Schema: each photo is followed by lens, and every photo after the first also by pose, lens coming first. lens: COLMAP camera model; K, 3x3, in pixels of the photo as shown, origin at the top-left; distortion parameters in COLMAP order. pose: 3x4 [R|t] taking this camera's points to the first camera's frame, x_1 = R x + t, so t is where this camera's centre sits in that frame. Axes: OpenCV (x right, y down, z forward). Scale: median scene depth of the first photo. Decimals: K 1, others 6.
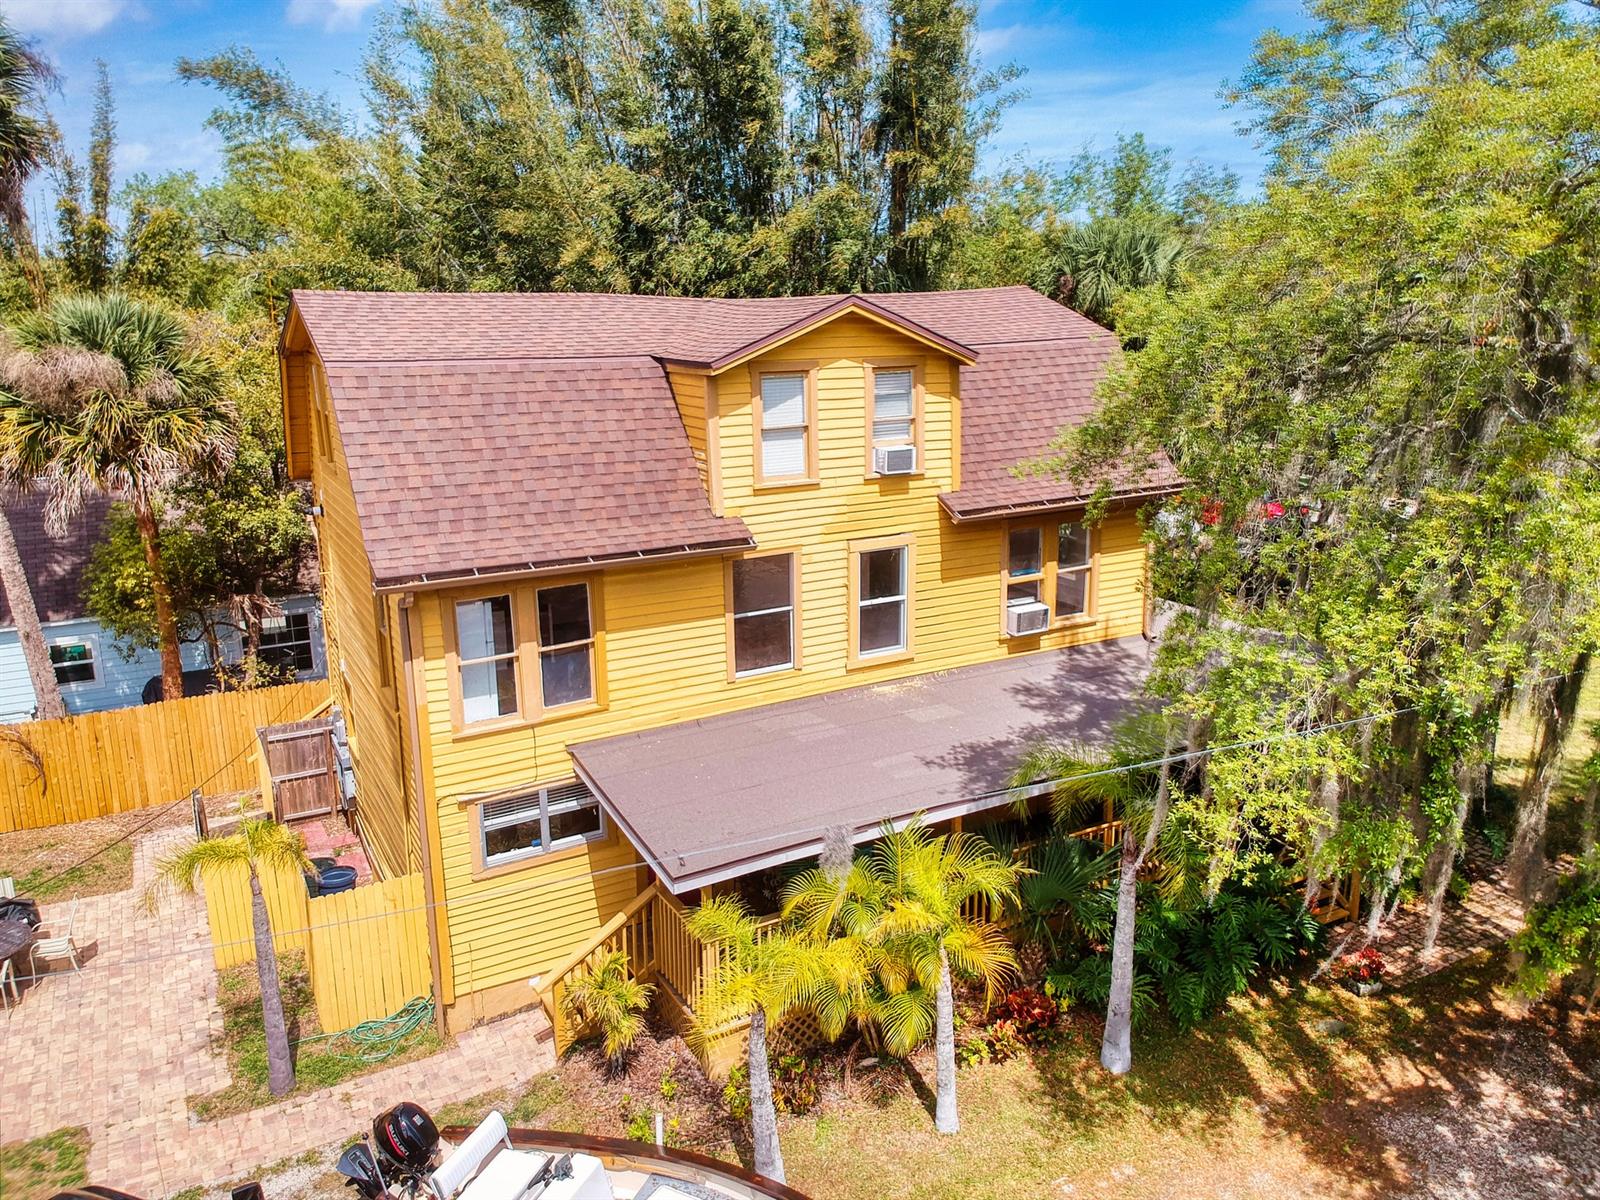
lens RADIAL K [[1179.7, 0, 801.8], [0, 1179.7, 611.7], [0, 0, 1]] dist [0.070025, -0.135753]
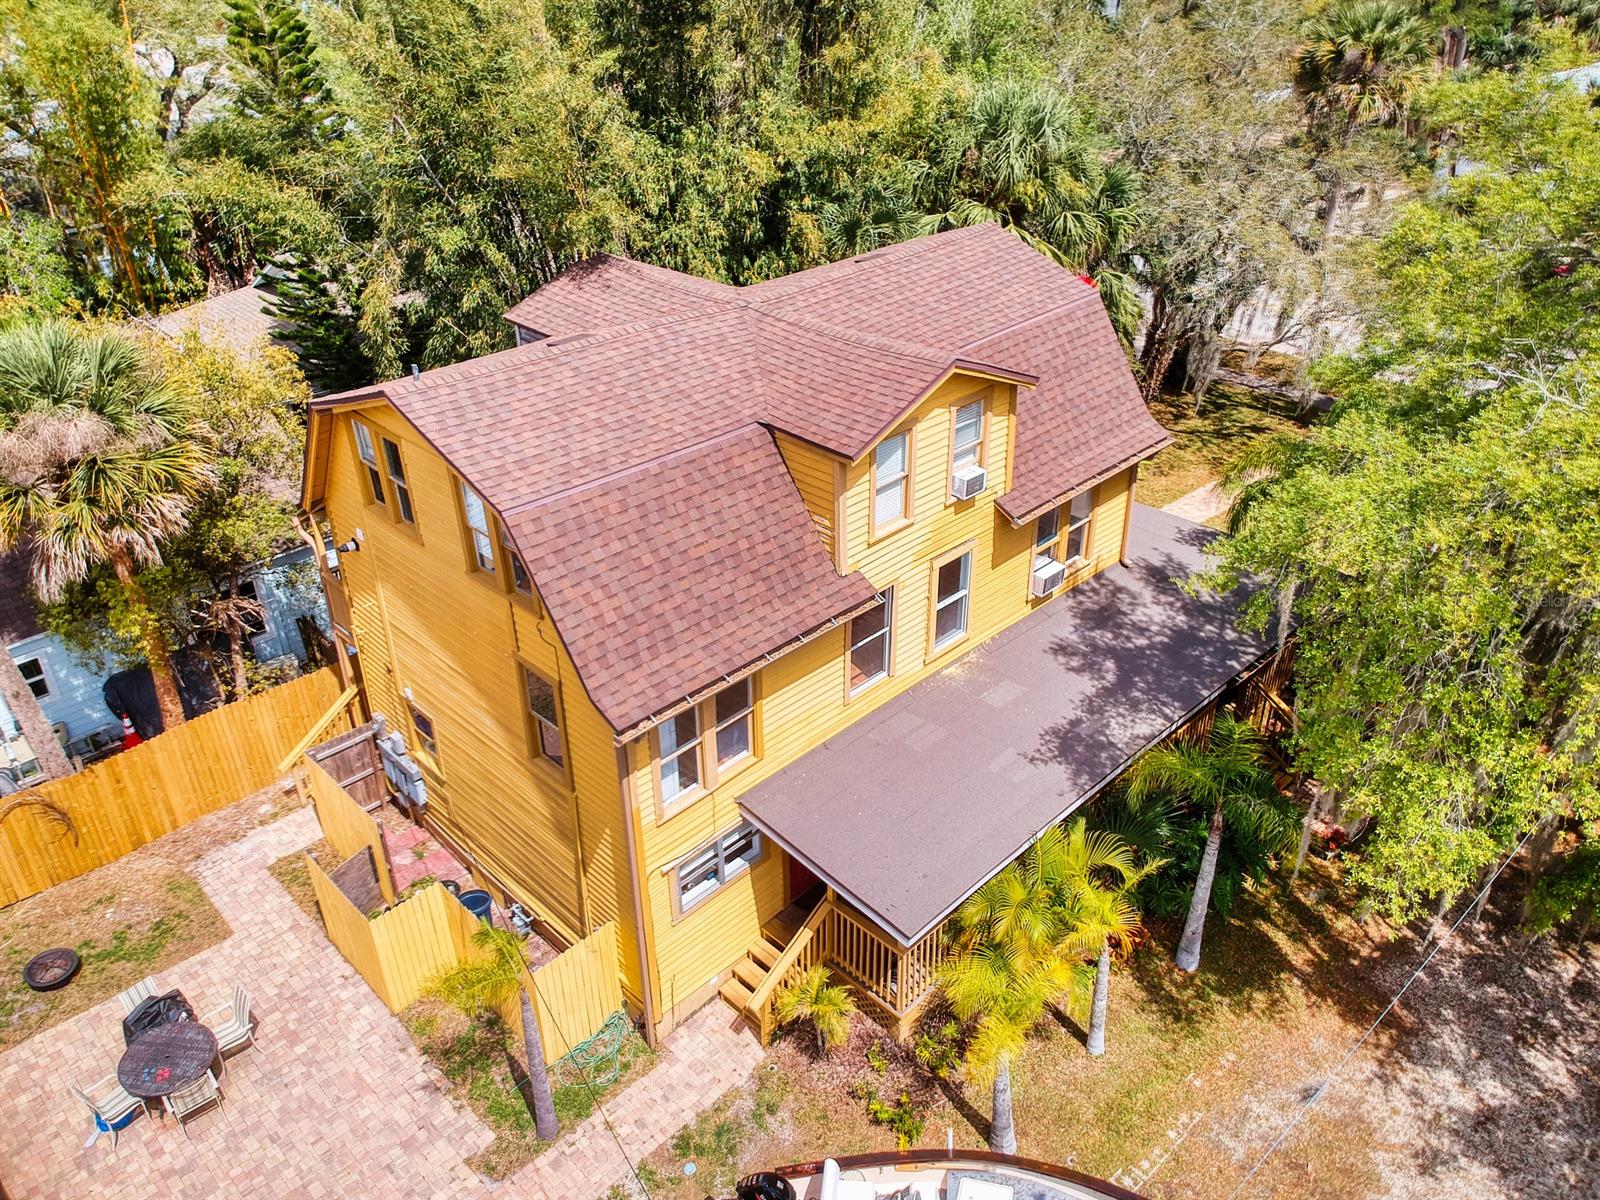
lens RADIAL K [[1179.7, 0, 804.2], [0, 1179.7, 596.1], [0, 0, 1]] dist [0.070025, -0.135753]
pose [[0.963097, -0.135146, 0.232765, -0.372637], [0.069592, 0.960429, 0.269691, -0.369229], [-0.260002, -0.243540, 0.934391, -0.016634]]
